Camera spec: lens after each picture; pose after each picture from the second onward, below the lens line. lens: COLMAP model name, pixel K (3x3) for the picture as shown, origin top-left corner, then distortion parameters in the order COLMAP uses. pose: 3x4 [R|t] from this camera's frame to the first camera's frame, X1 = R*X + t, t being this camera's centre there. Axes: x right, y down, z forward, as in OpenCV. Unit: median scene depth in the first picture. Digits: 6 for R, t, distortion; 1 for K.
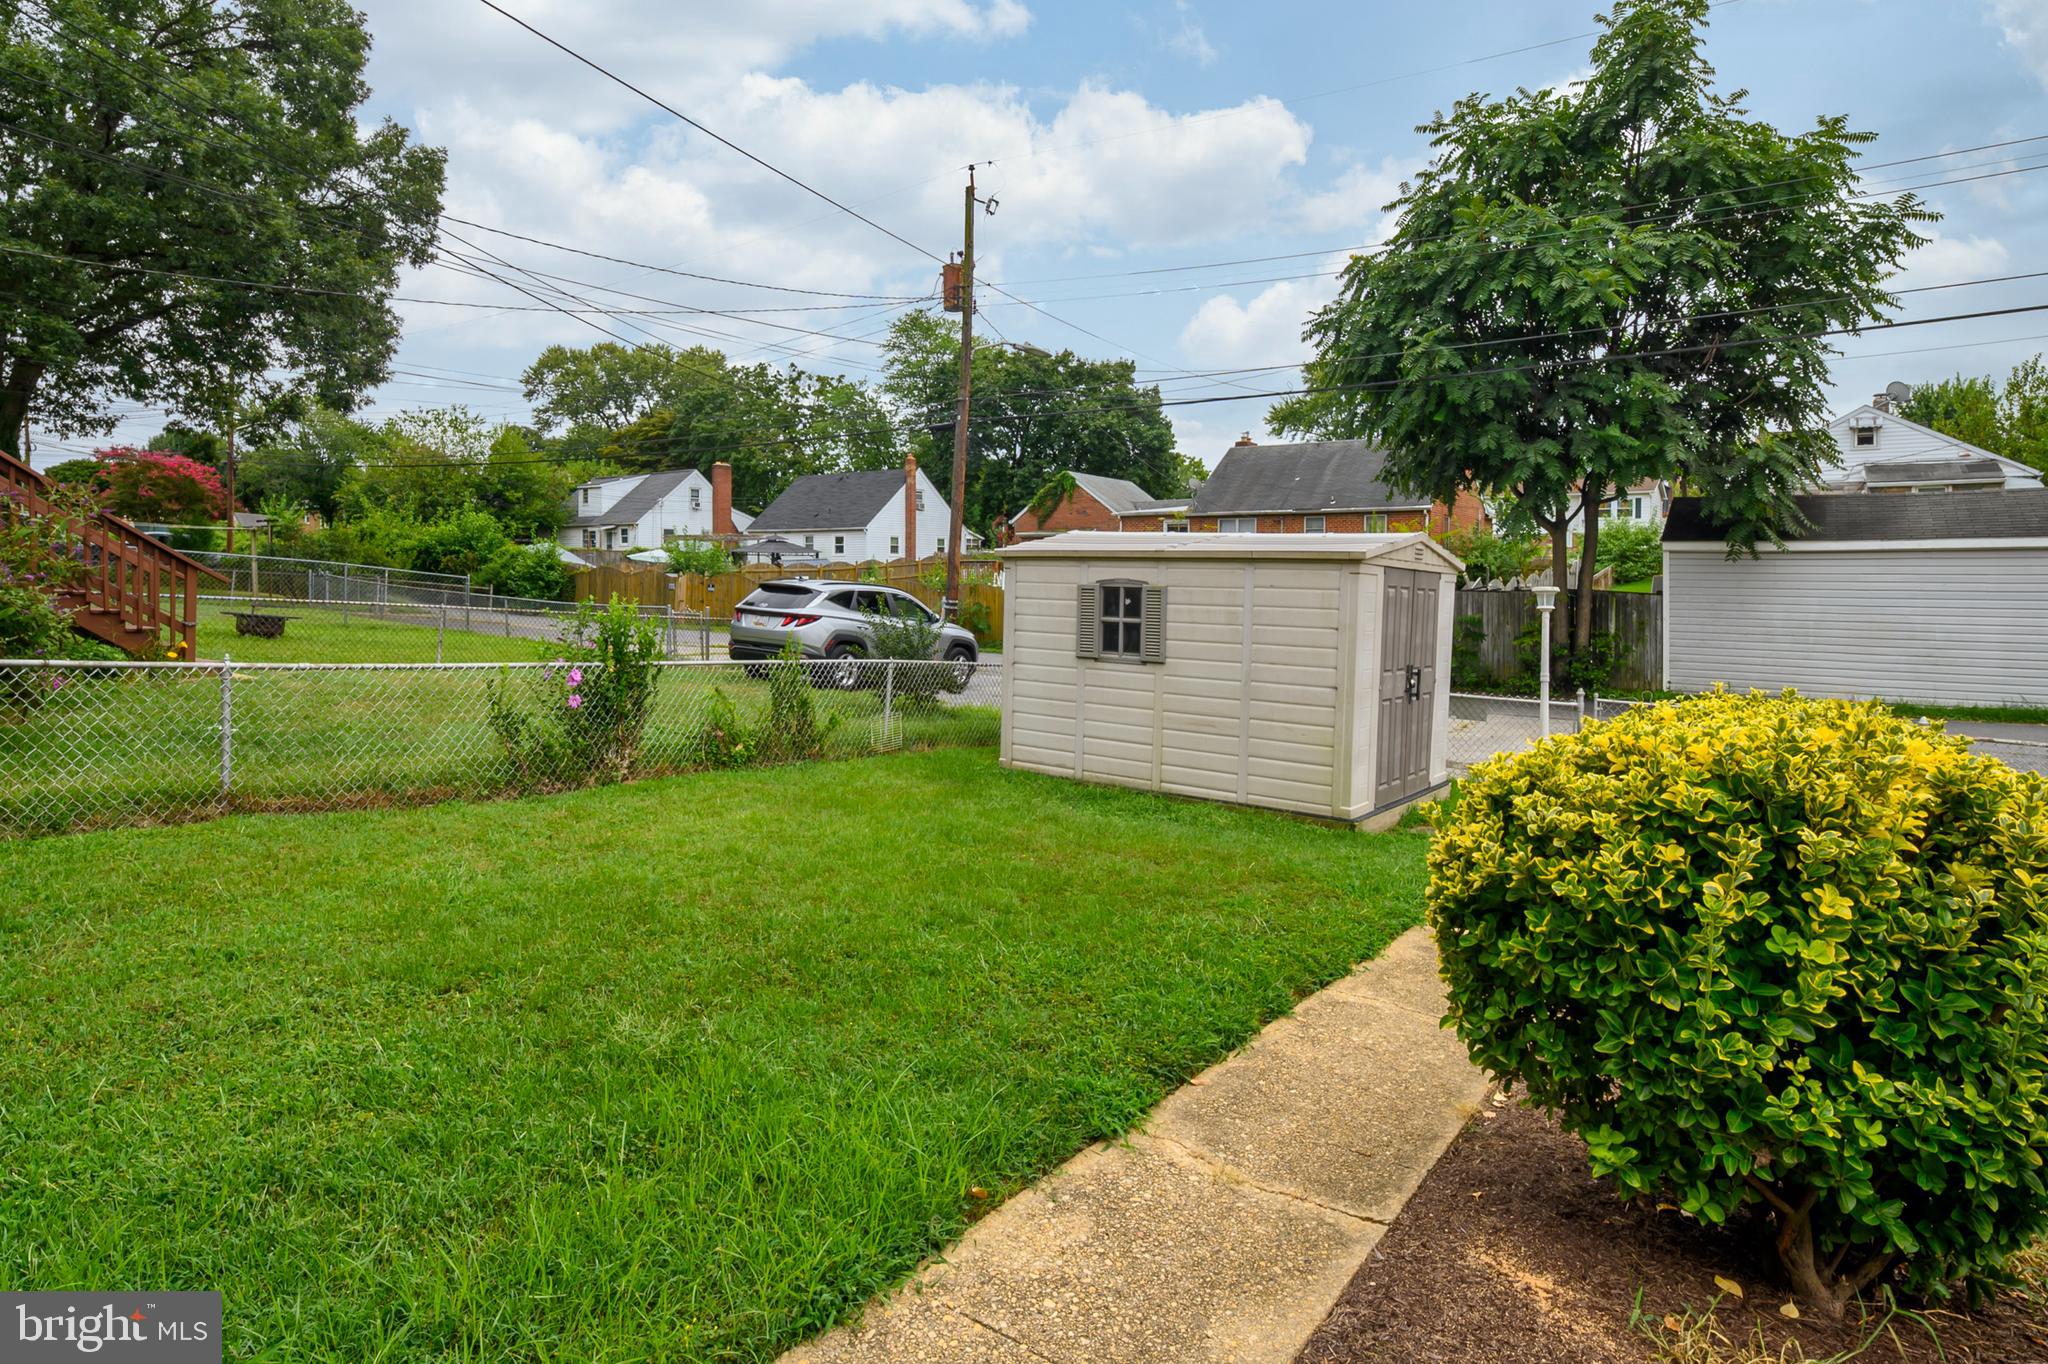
lens RADIAL K [[1118.9, 0, 1030.7], [0, 1118.9, 623.2], [0, 0, 1]] dist [0.000451, 0.000216]
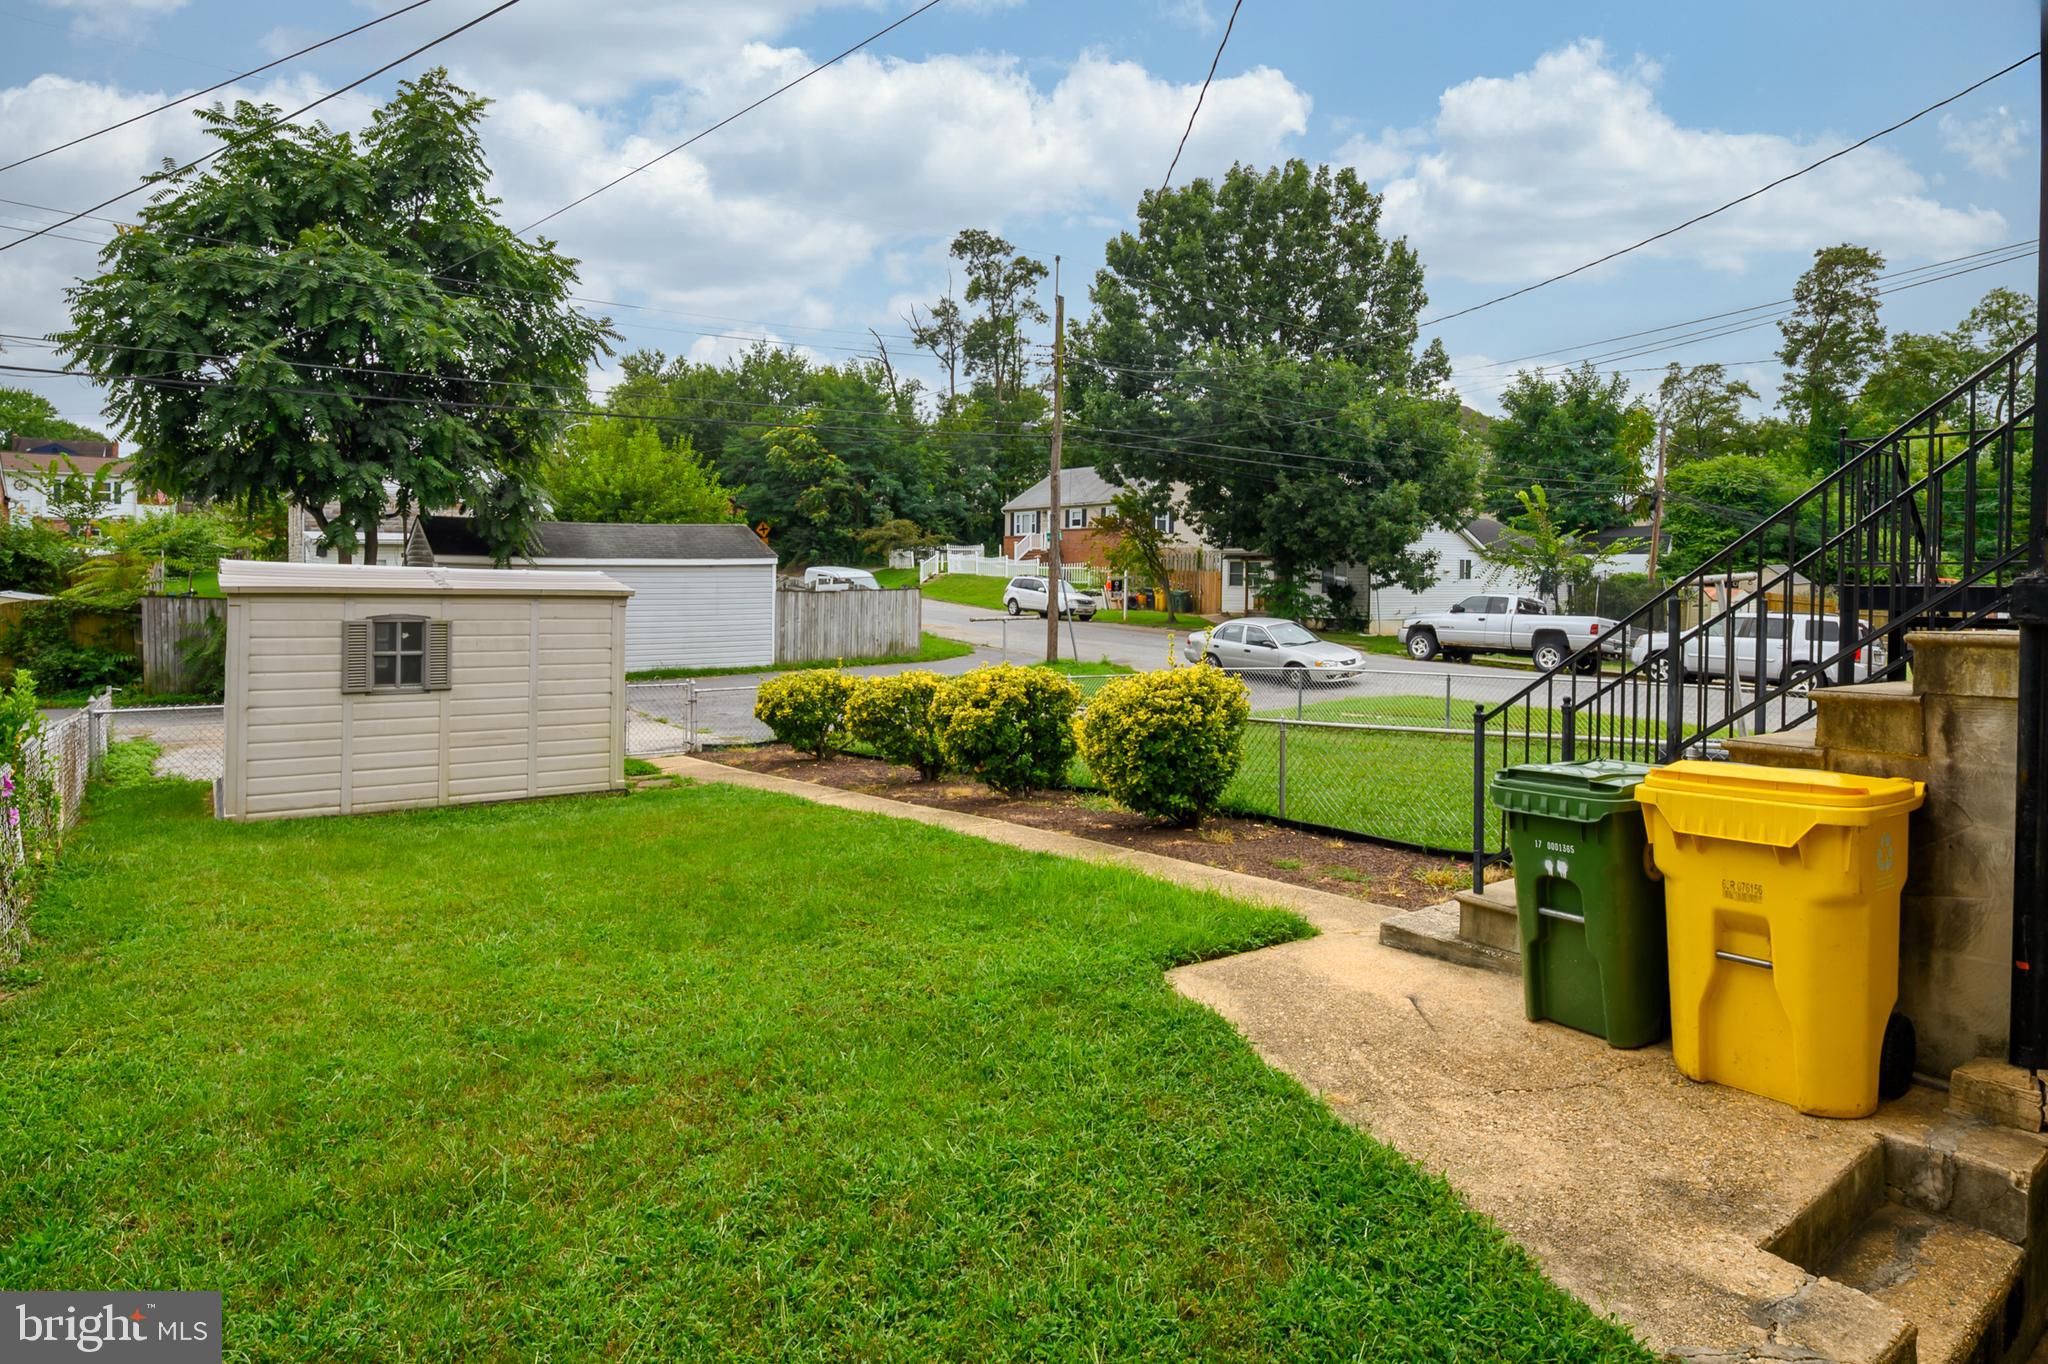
lens RADIAL K [[1118.9, 0, 1030.7], [0, 1118.9, 623.2], [0, 0, 1]] dist [0.000451, 0.000216]
pose [[0.291212, -0.045270, 0.955587, -0.741953], [0.029442, 0.998831, 0.038346, -0.053306], [-0.956205, 0.016967, 0.292204, 0.118036]]
